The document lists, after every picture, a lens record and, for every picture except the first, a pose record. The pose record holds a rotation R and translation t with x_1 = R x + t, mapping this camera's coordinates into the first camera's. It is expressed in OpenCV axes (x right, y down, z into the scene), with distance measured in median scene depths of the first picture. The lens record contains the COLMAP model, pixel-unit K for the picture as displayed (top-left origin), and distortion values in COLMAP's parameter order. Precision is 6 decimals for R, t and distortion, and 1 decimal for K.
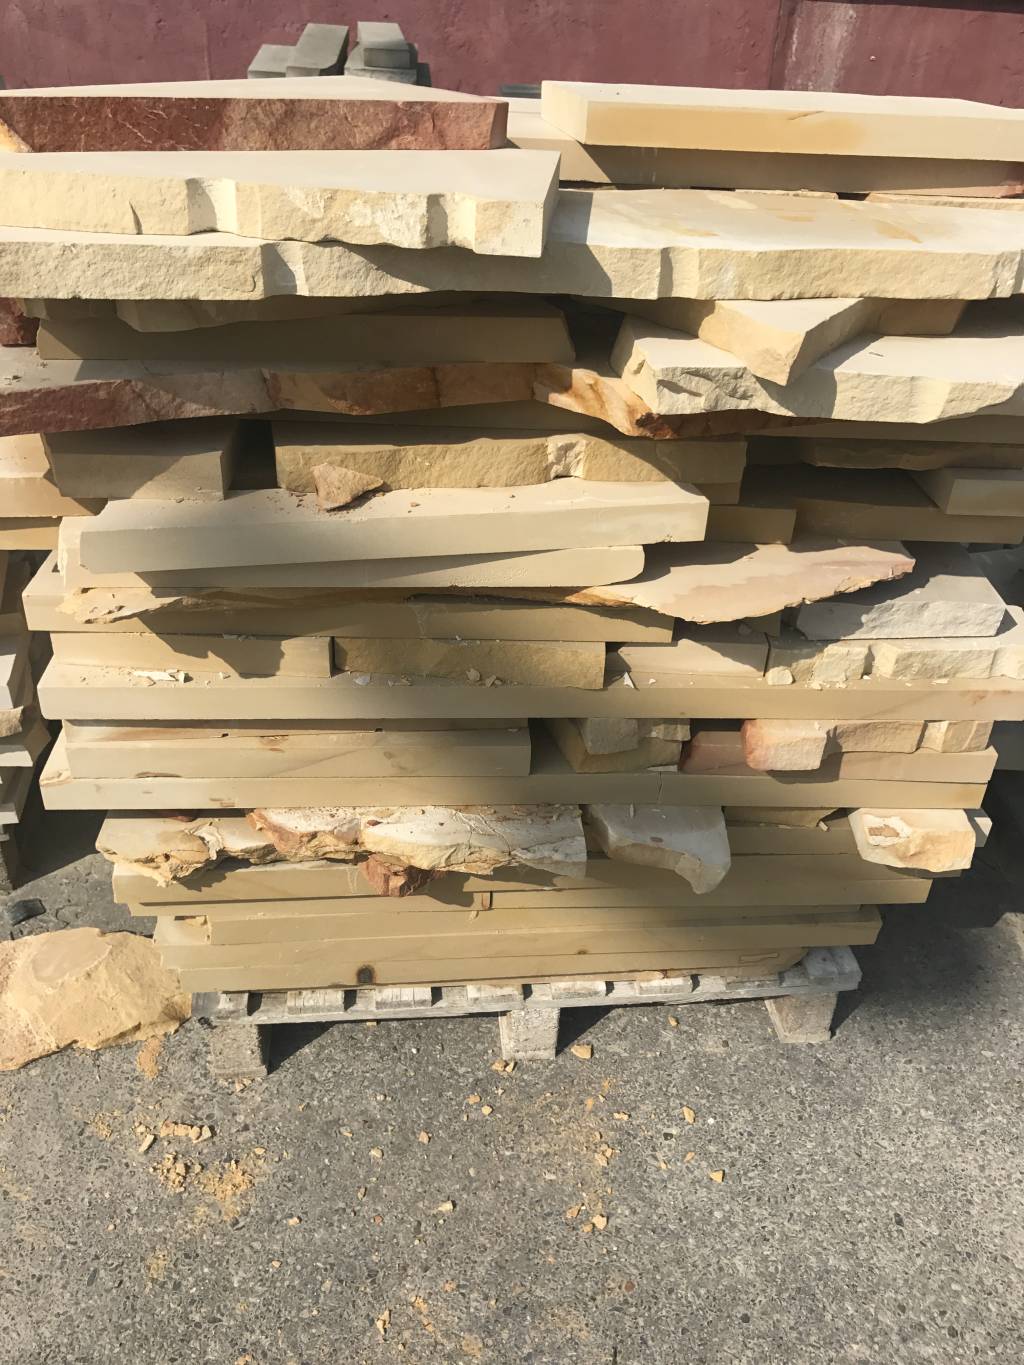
lens RADIAL K [[1127.9, 0, 512.0], [0, 1127.9, 682.5], [0, 0, 1]] dist [0.009246, -0.008724]
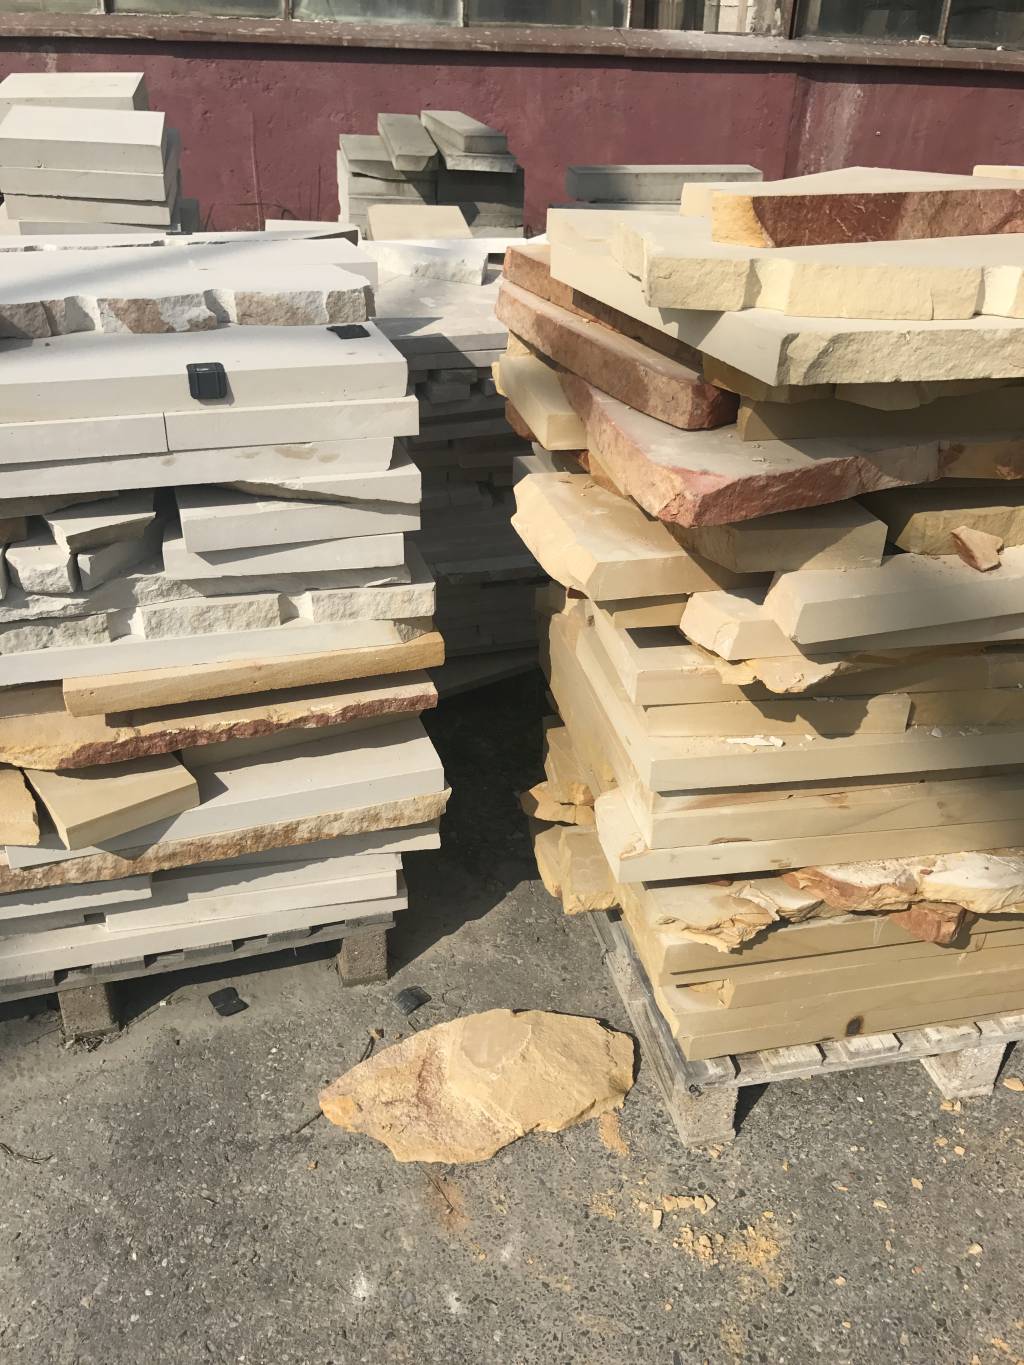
lens RADIAL K [[1128.3, 0, 512.0], [0, 1128.3, 682.5], [0, 0, 1]] dist [-0.002999, 0.018673]
pose [[0.993145, -0.067792, 0.095220, -0.556738], [0.072890, 0.996029, -0.051112, -0.021034], [-0.091377, 0.057702, 0.994143, 0.001113]]
